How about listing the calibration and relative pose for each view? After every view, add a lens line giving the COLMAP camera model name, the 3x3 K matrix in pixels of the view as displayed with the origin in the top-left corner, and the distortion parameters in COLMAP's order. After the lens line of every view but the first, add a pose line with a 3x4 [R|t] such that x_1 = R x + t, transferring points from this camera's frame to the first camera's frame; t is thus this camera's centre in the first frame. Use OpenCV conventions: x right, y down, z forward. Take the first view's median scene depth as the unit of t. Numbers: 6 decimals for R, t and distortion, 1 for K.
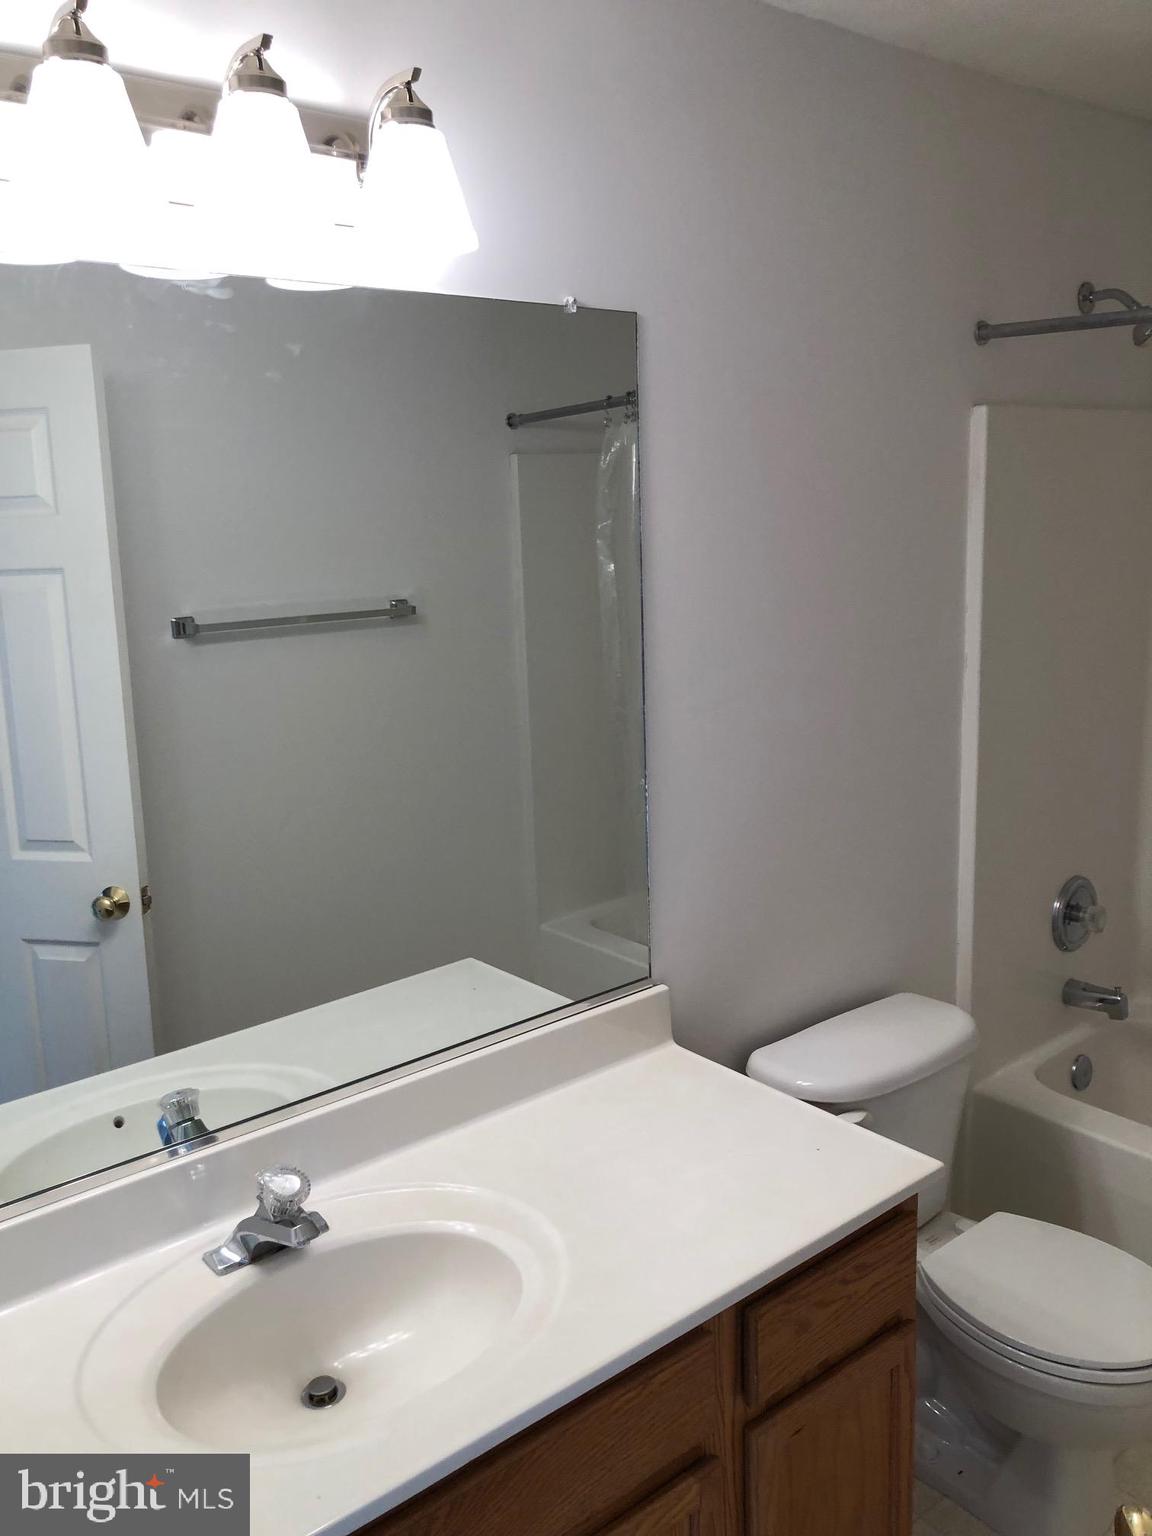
lens RADIAL K [[1288.1, 0, 576.0], [0, 1288.1, 768.0], [0, 0, 1]] dist [0.000576, -0.004299]
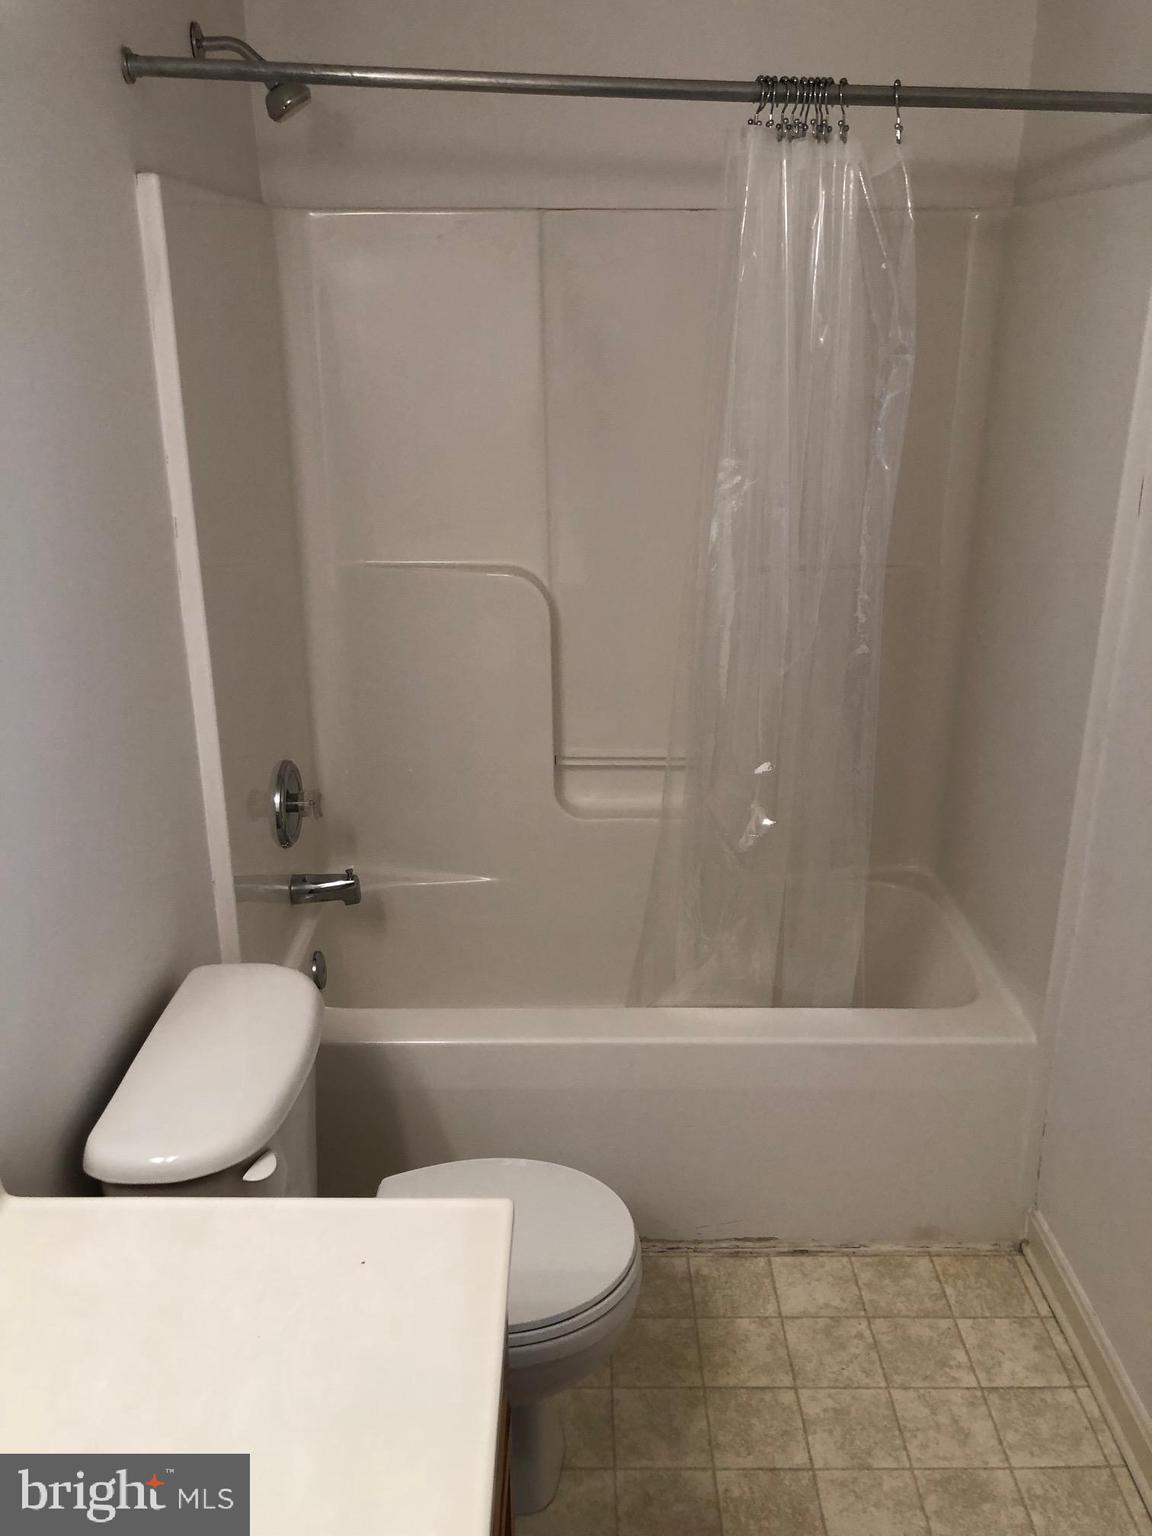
lens RADIAL K [[1288.1, 0, 576.0], [0, 1288.1, 768.0], [0, 0, 1]] dist [0.000576, -0.004299]
pose [[0.662594, -0.250008, 0.706021, -0.108263], [0.153211, 0.967954, 0.198974, -0.061301], [-0.733141, -0.023669, 0.679665, 0.300334]]
